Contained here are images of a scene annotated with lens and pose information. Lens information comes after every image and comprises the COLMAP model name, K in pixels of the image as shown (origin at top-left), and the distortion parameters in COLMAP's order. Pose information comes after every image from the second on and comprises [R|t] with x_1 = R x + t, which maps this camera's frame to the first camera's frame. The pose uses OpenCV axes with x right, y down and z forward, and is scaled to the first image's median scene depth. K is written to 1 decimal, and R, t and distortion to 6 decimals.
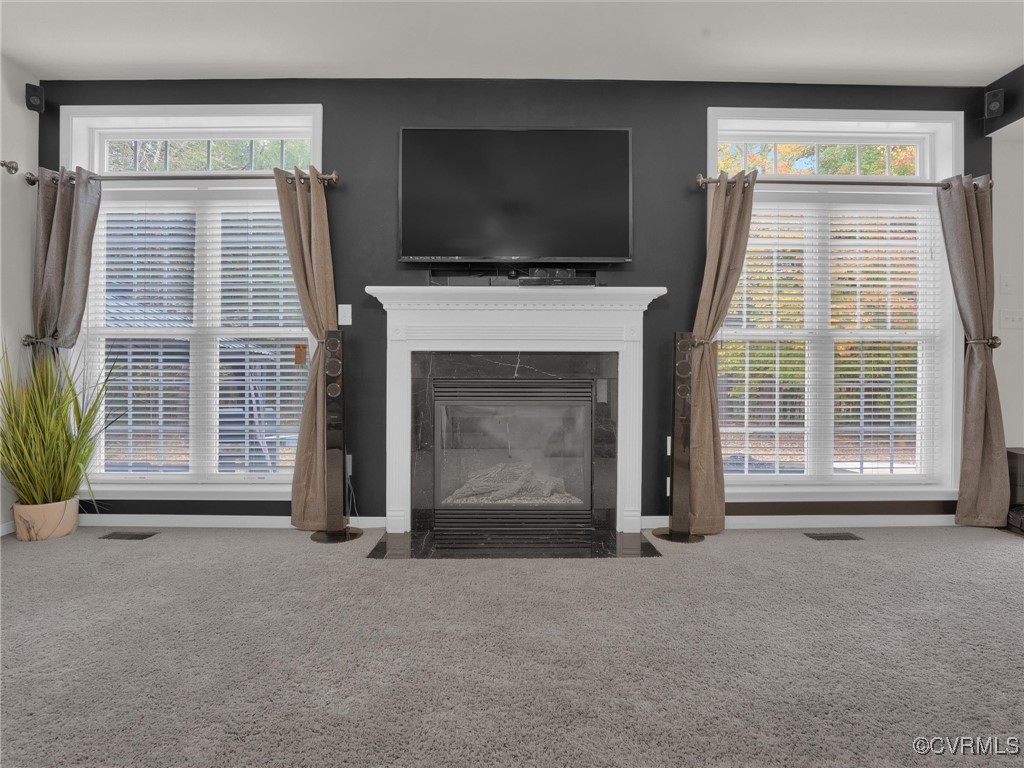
lens RADIAL K [[505.1, 0, 492.9], [0, 505.1, 379.4], [0, 0, 1]] dist [-0.021602, 0.001068]
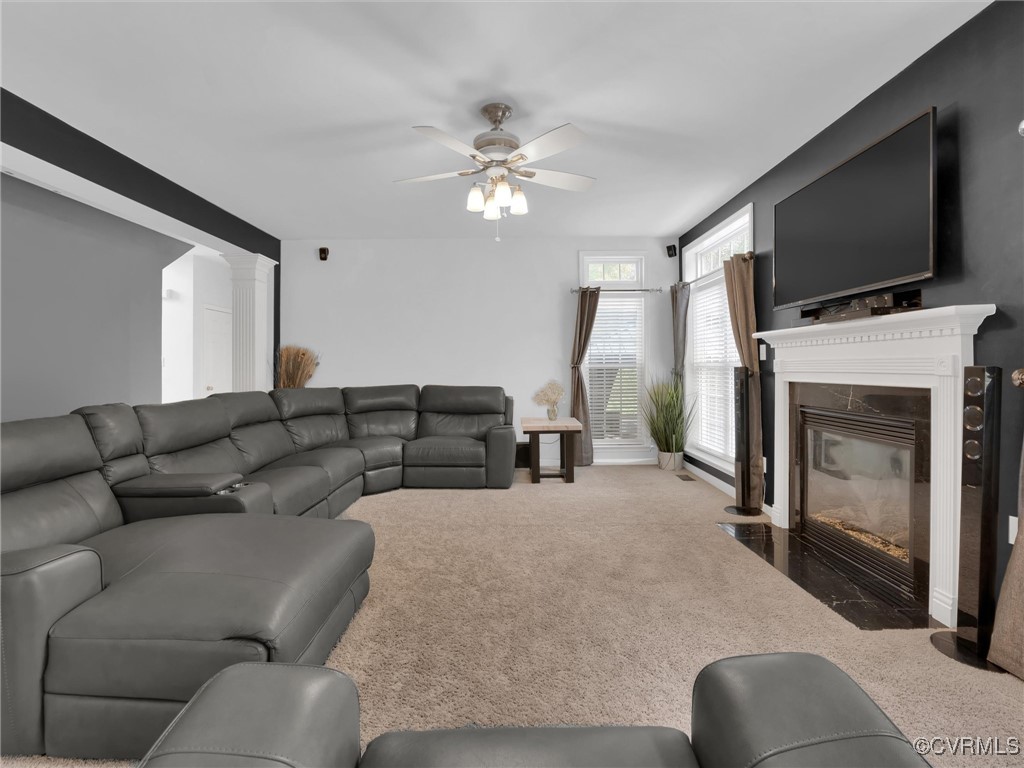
lens RADIAL K [[490.1, 0, 510.6], [0, 490.1, 361.1], [0, 0, 1]] dist [-0.000656, 0.000063]
pose [[0.005416, -0.016269, -0.999853, 1.022848], [0.004612, 0.999857, -0.016244, -0.087845], [0.999975, -0.004524, 0.005490, 0.316844]]
